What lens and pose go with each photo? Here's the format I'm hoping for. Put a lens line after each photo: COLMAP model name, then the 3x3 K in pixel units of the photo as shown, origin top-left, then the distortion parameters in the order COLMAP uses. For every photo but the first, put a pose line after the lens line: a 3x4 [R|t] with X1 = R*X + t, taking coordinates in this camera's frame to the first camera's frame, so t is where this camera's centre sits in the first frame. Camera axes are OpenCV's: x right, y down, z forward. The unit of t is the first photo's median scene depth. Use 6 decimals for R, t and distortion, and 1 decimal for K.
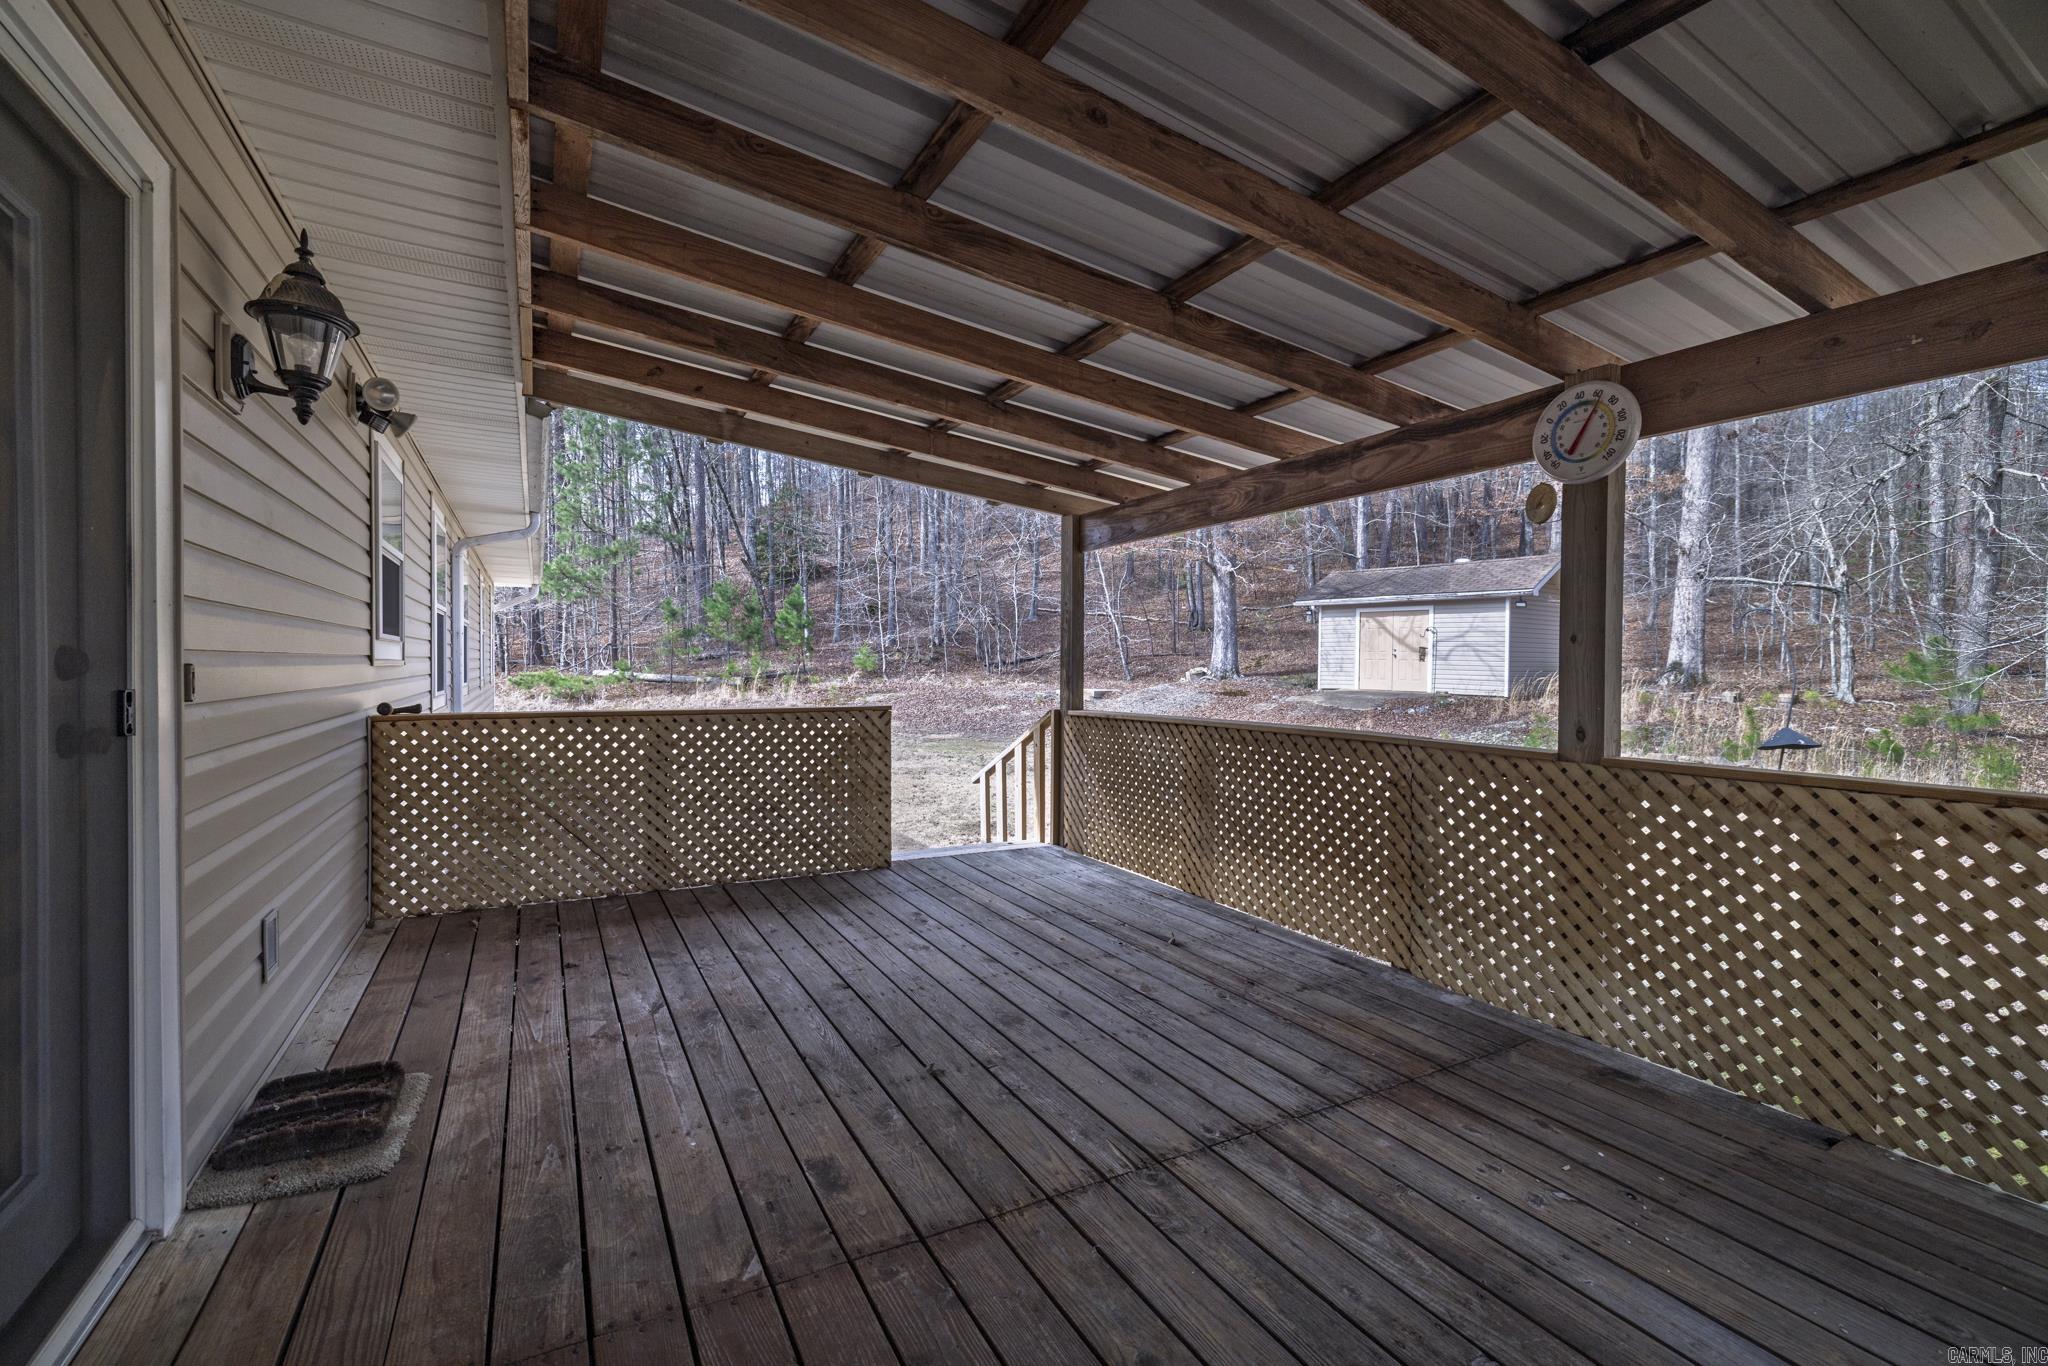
lens RADIAL K [[834.0, 0, 1024.0], [0, 834.0, 683.0], [0, 0, 1]] dist [0.000987, 0.000090]
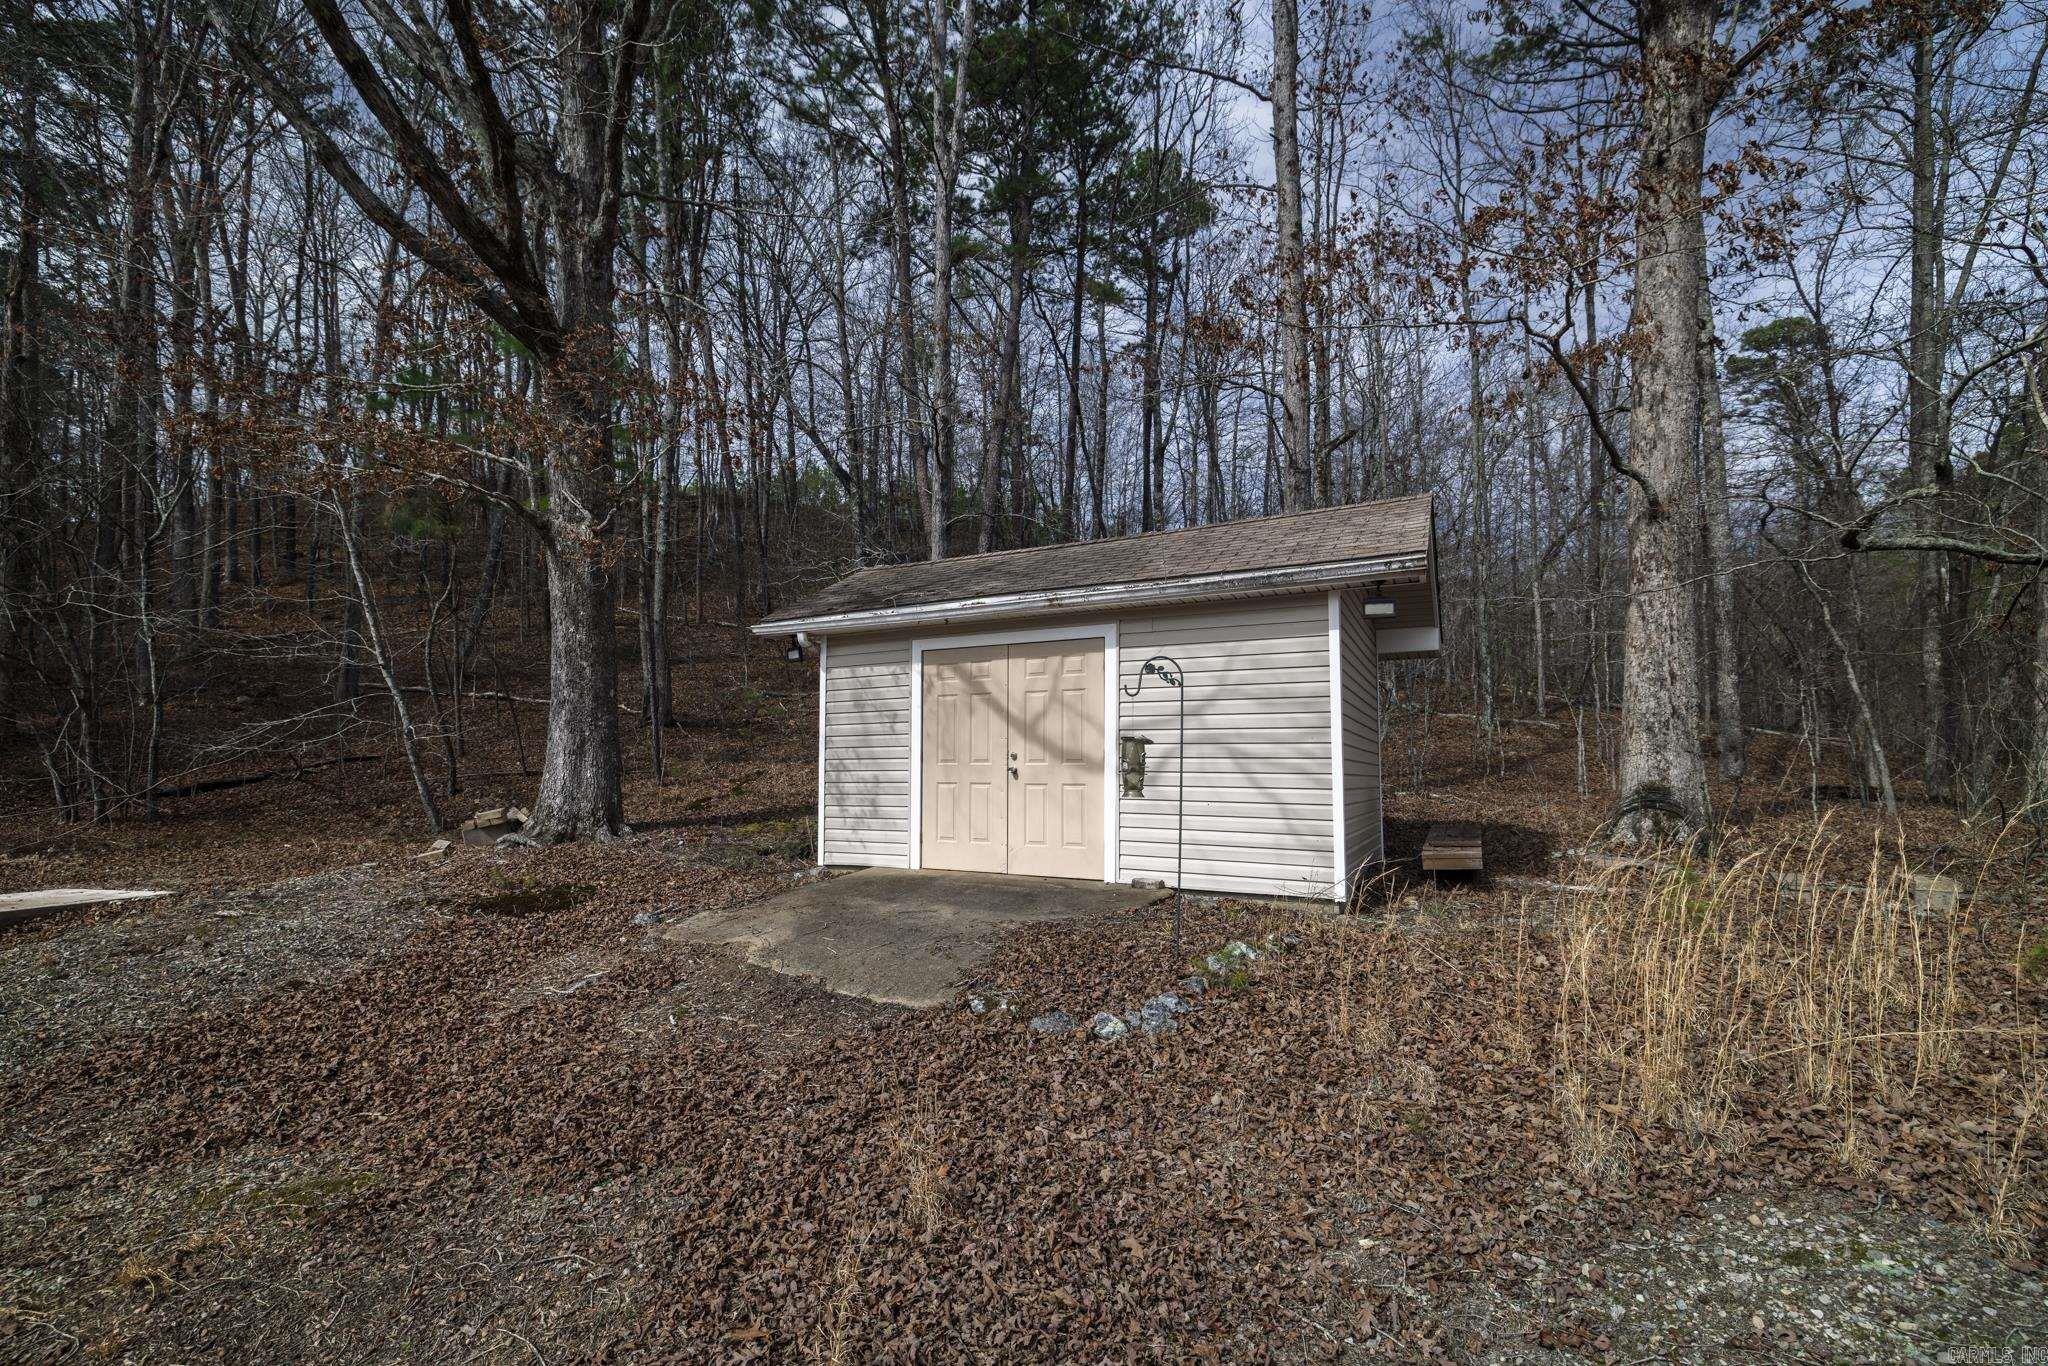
lens RADIAL K [[879.3, 0, 1025.8], [0, 879.3, 721.4], [0, 0, 1]] dist [0.000506, -0.000176]
pose [[0.902877, 0.023473, 0.429257, 0.289806], [0.017388, 0.995697, -0.091020, -0.020194], [-0.429547, 0.089644, 0.898584, 0.663515]]
